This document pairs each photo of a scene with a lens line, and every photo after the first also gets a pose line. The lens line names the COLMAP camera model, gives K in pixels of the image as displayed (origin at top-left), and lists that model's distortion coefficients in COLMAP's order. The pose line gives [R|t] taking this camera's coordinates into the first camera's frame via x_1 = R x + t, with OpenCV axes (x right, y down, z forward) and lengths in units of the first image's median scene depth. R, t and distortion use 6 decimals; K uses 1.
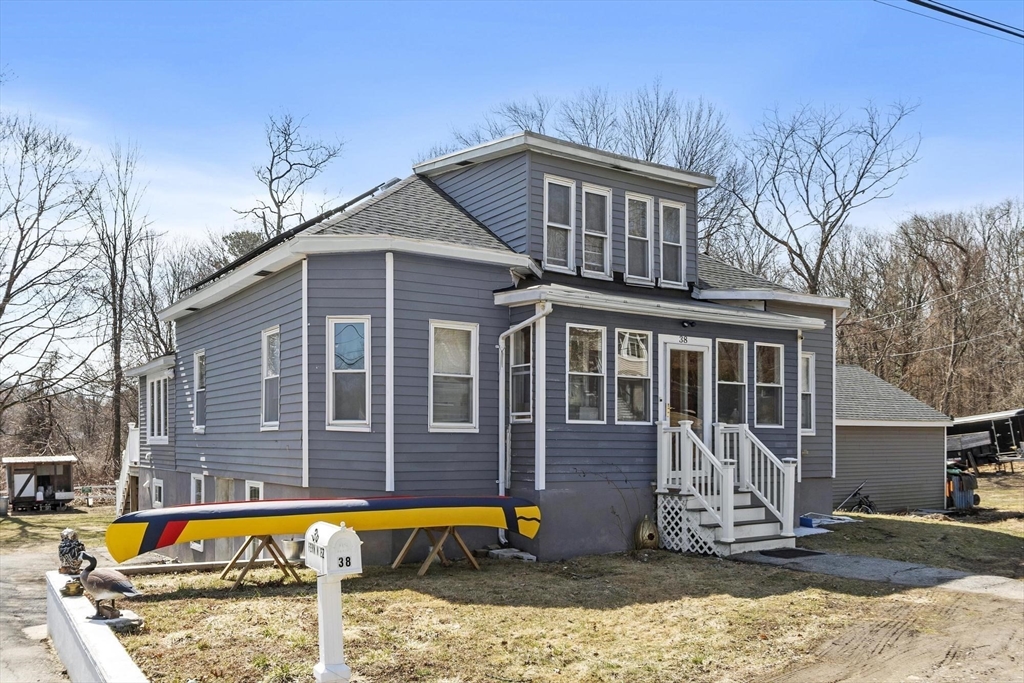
lens RADIAL K [[821.6, 0, 511.7], [0, 821.6, 431.8], [0, 0, 1]] dist [0.004124, 0.001264]
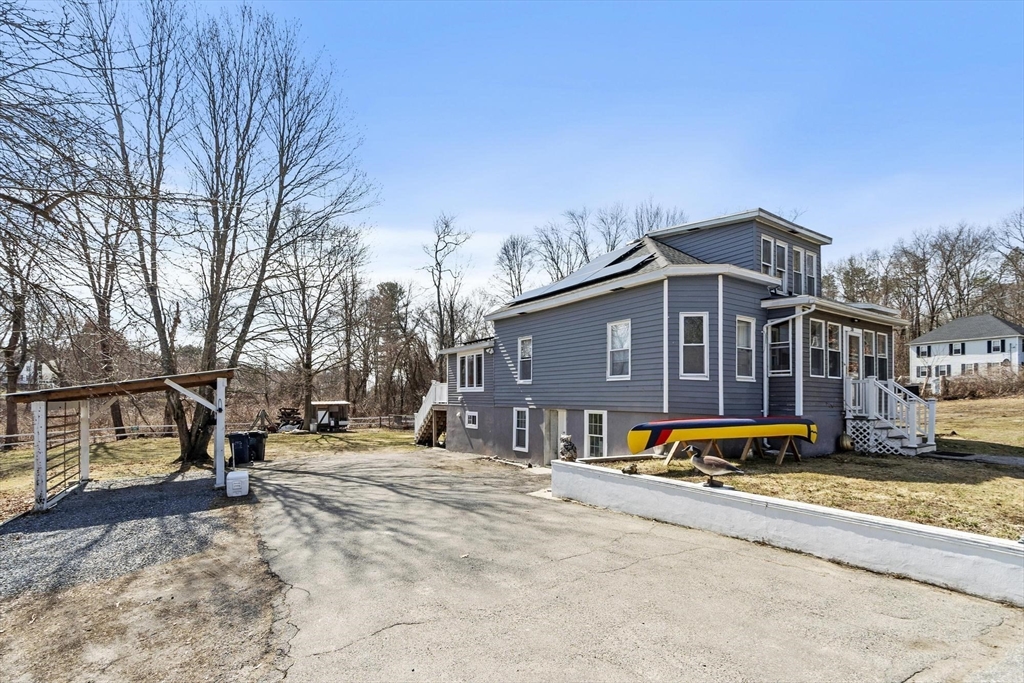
lens RADIAL K [[457.0, 0, 529.3], [0, 457.0, 382.9], [0, 0, 1]] dist [-0.000428, 0.000151]
pose [[0.999976, 0.006829, -0.000605, -0.467392], [-0.006840, 0.999784, -0.019638, 0.022735], [0.000471, 0.019642, 0.999807, 0.047822]]
